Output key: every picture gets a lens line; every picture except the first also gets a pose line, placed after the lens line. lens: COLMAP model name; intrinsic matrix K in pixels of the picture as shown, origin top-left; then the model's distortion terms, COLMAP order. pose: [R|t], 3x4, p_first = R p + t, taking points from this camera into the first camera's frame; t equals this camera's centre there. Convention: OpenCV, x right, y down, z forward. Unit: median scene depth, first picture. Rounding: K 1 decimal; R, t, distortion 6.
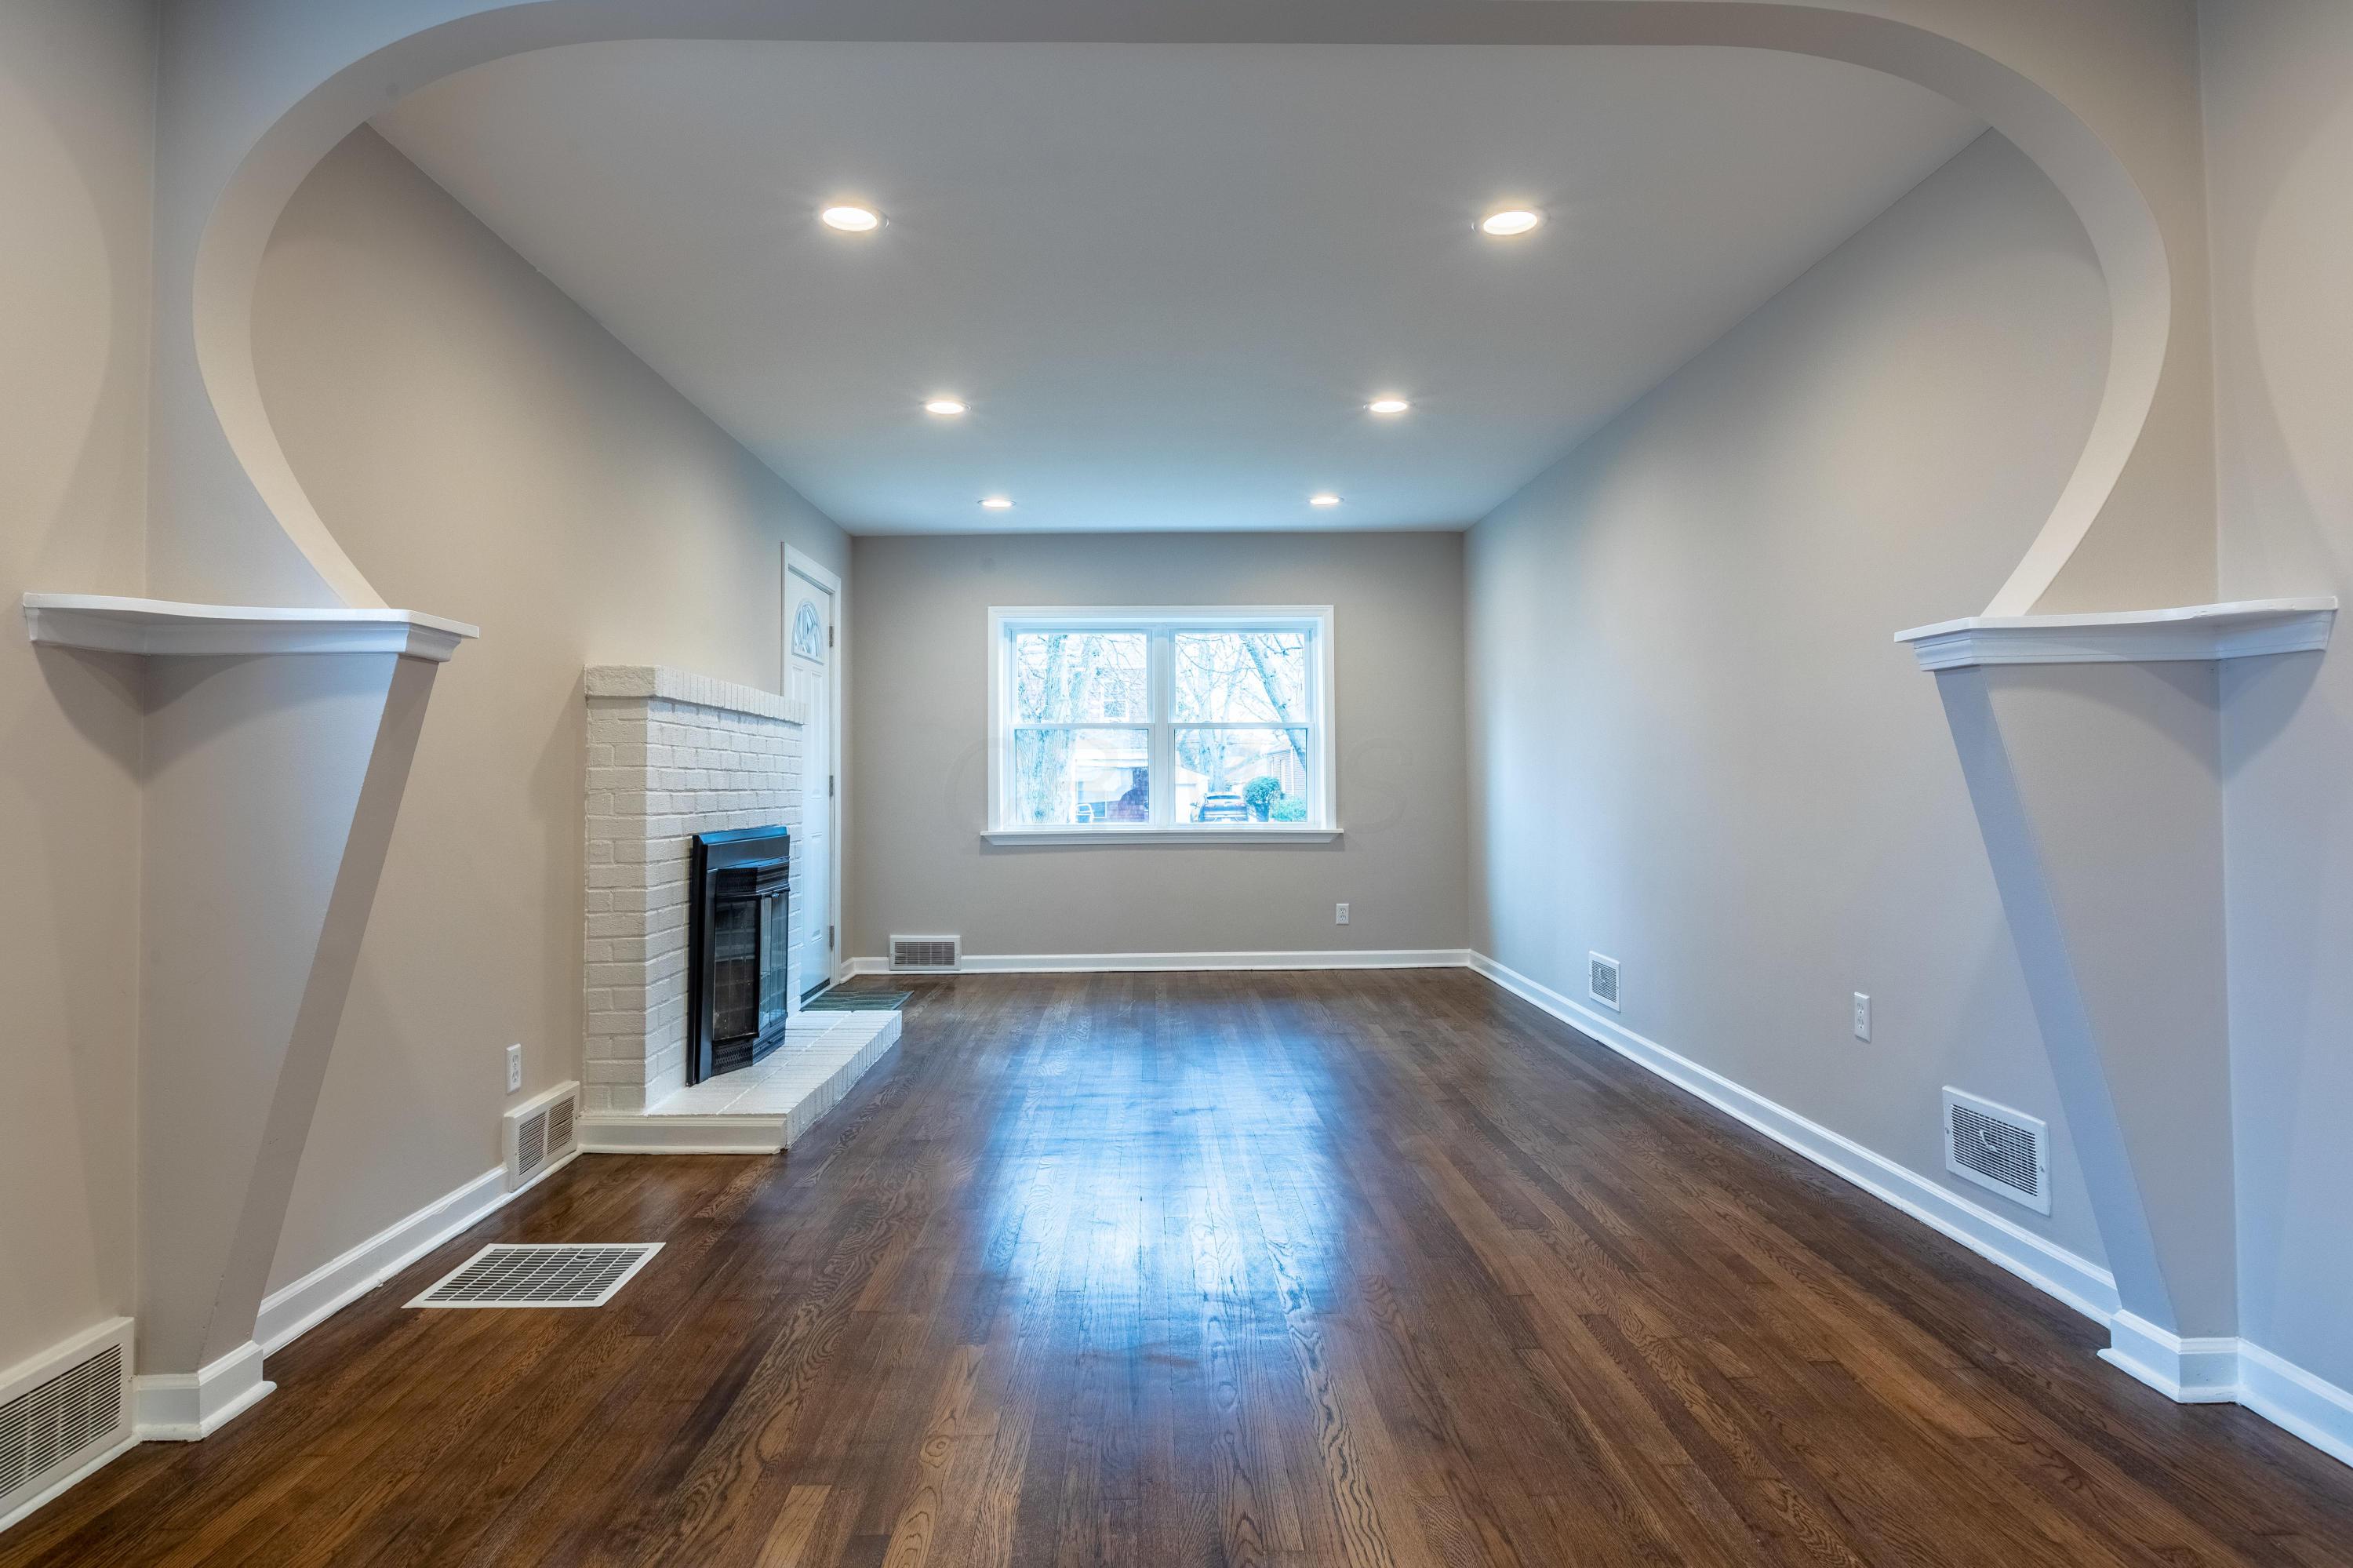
lens RADIAL K [[1397.6, 0, 1176.5], [0, 1397.6, 784.0], [0, 0, 1]] dist [0.000151, 0.000074]
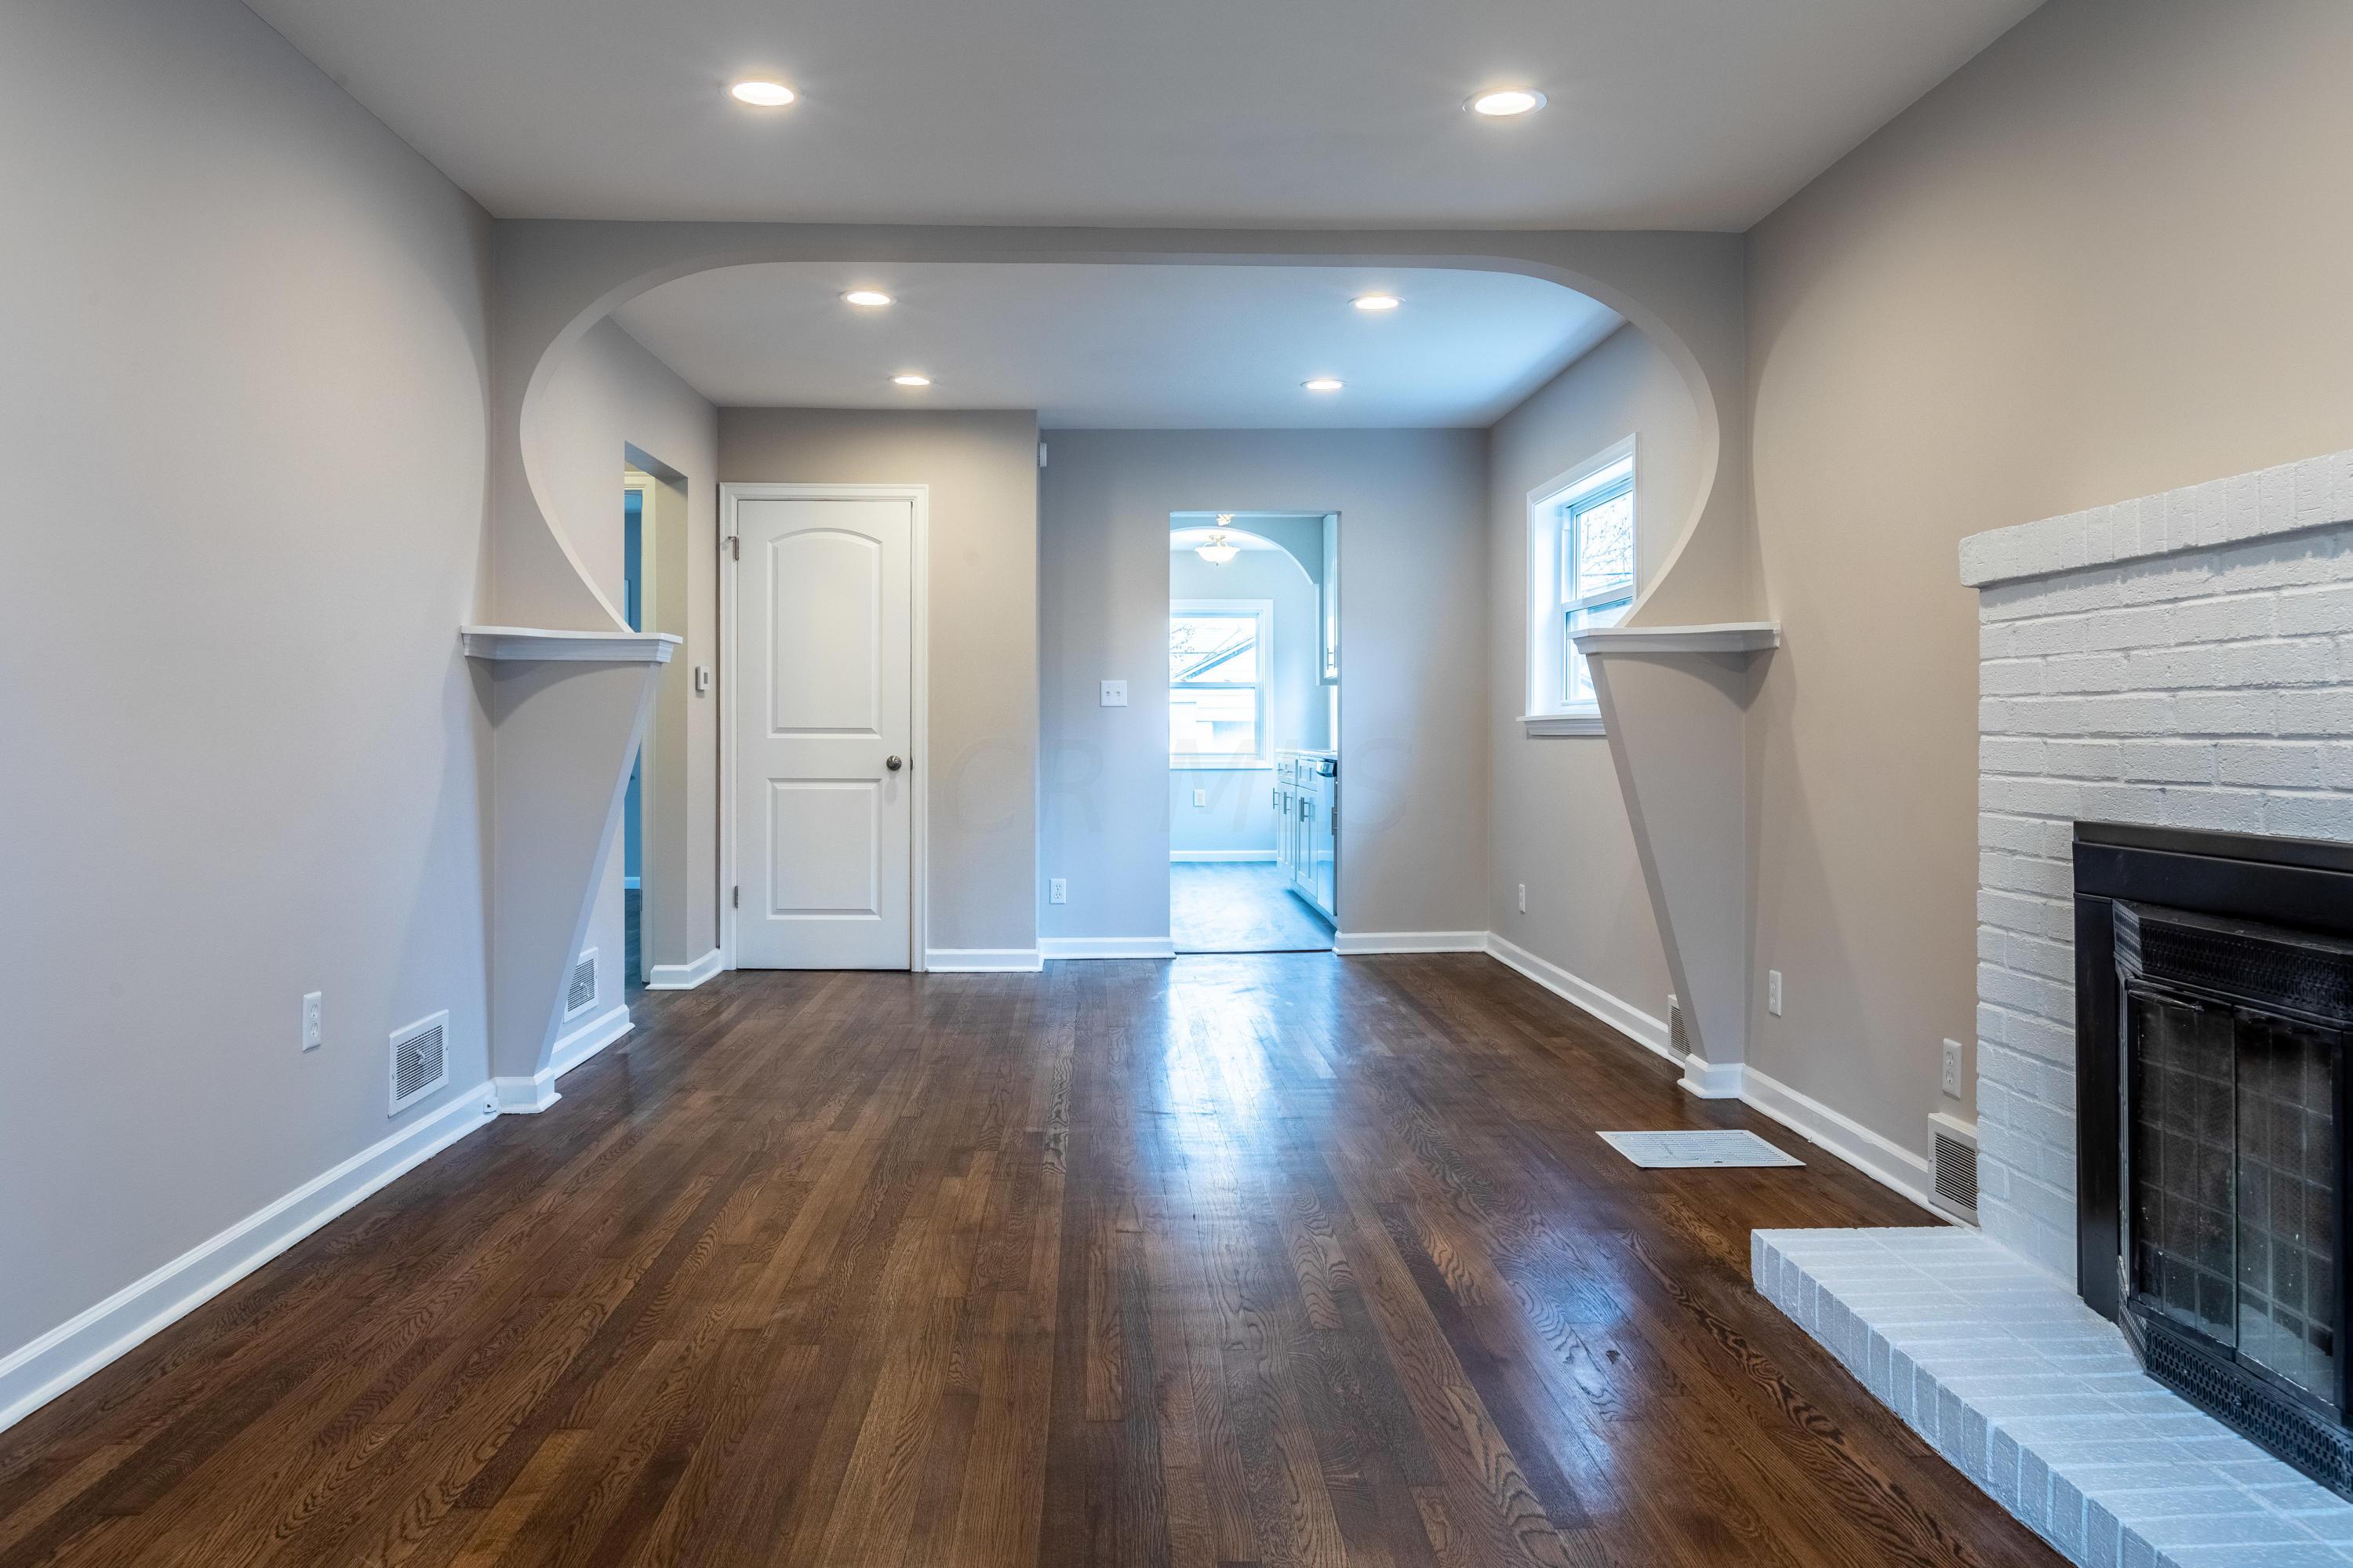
lens RADIAL K [[1703.1, 0, 1176.5], [0, 1703.1, 784.0], [0, 0, 1]] dist [-0.003345, -0.000668]
pose [[0.999612, 0.005655, 0.027271, 0.006017], [-0.006523, 0.999471, 0.031869, -0.000716], [-0.027077, -0.032035, 0.999120, -0.361146]]
